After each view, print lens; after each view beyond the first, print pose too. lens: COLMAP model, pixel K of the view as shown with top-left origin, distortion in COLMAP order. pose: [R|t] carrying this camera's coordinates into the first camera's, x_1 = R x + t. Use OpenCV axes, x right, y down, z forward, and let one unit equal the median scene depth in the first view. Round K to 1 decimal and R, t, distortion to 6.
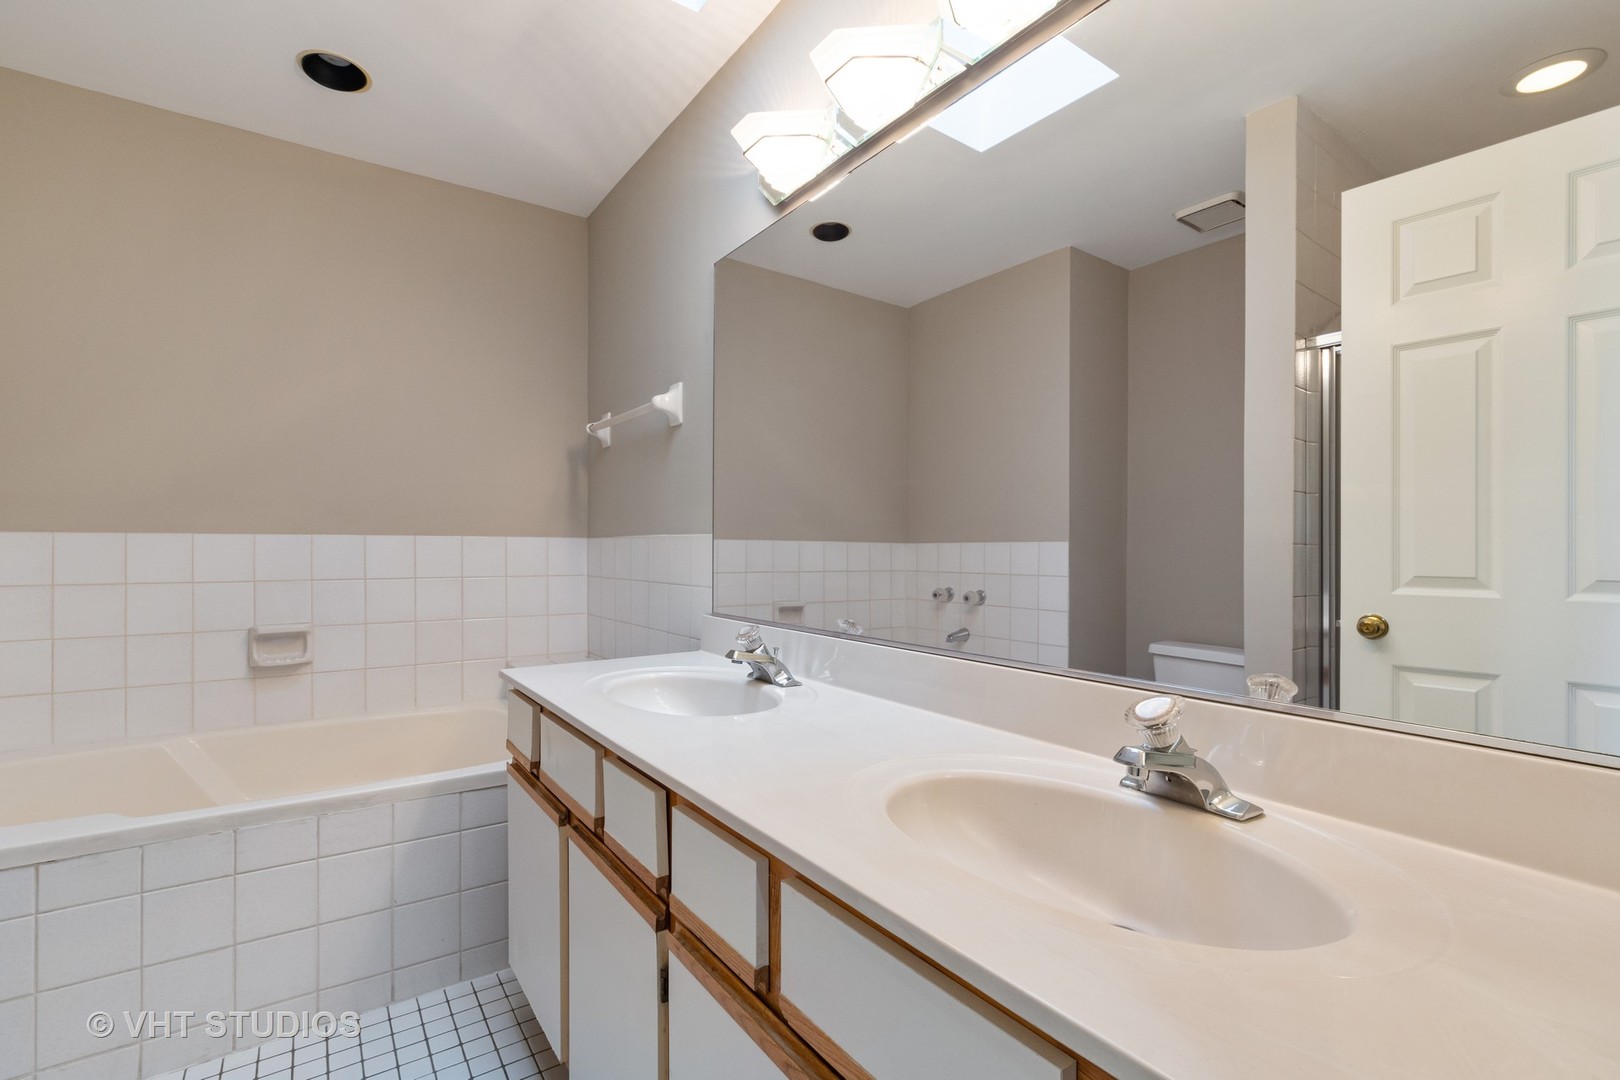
lens RADIAL K [[724.6, 0, 810.0], [0, 724.6, 540.0], [0, 0, 1]] dist [-0.000234, -0.000158]
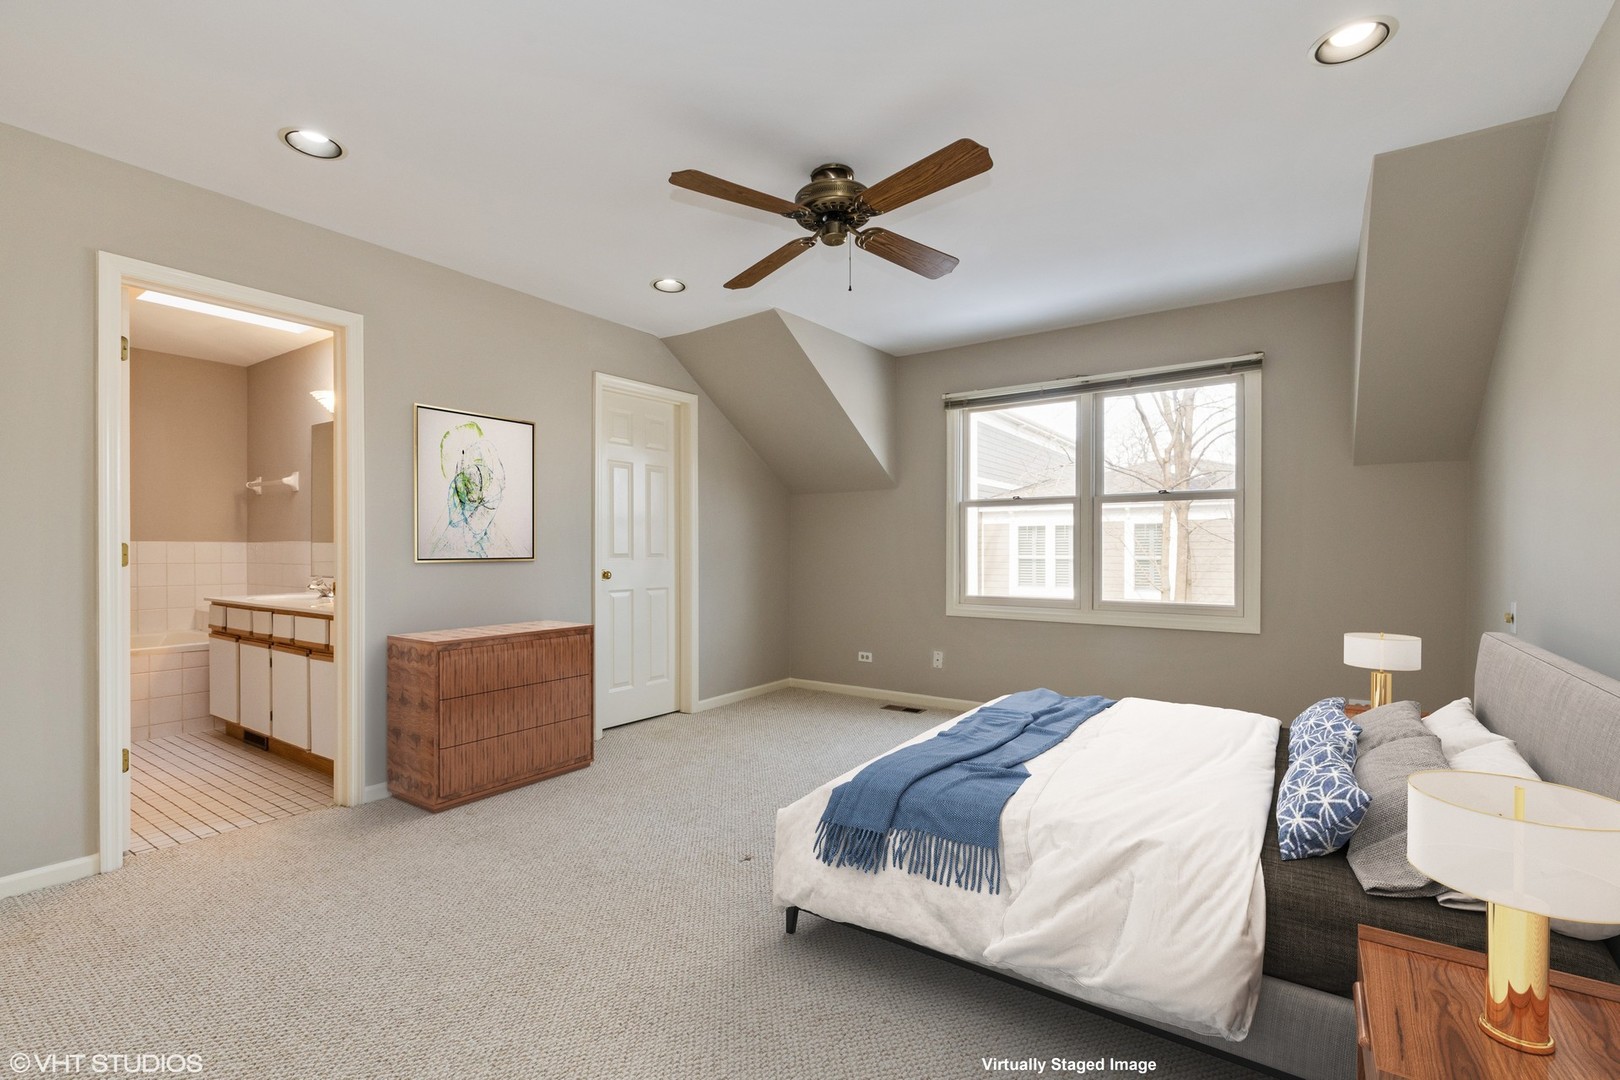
lens RADIAL K [[724.6, 0, 810.0], [0, 724.6, 540.0], [0, 0, 1]] dist [-0.000234, -0.000158]
pose [[0.936554, -0.004325, 0.350497, 0.505500], [0.001839, 0.999971, 0.007427, -0.024511], [-0.350519, -0.006311, 0.936534, -1.602696]]
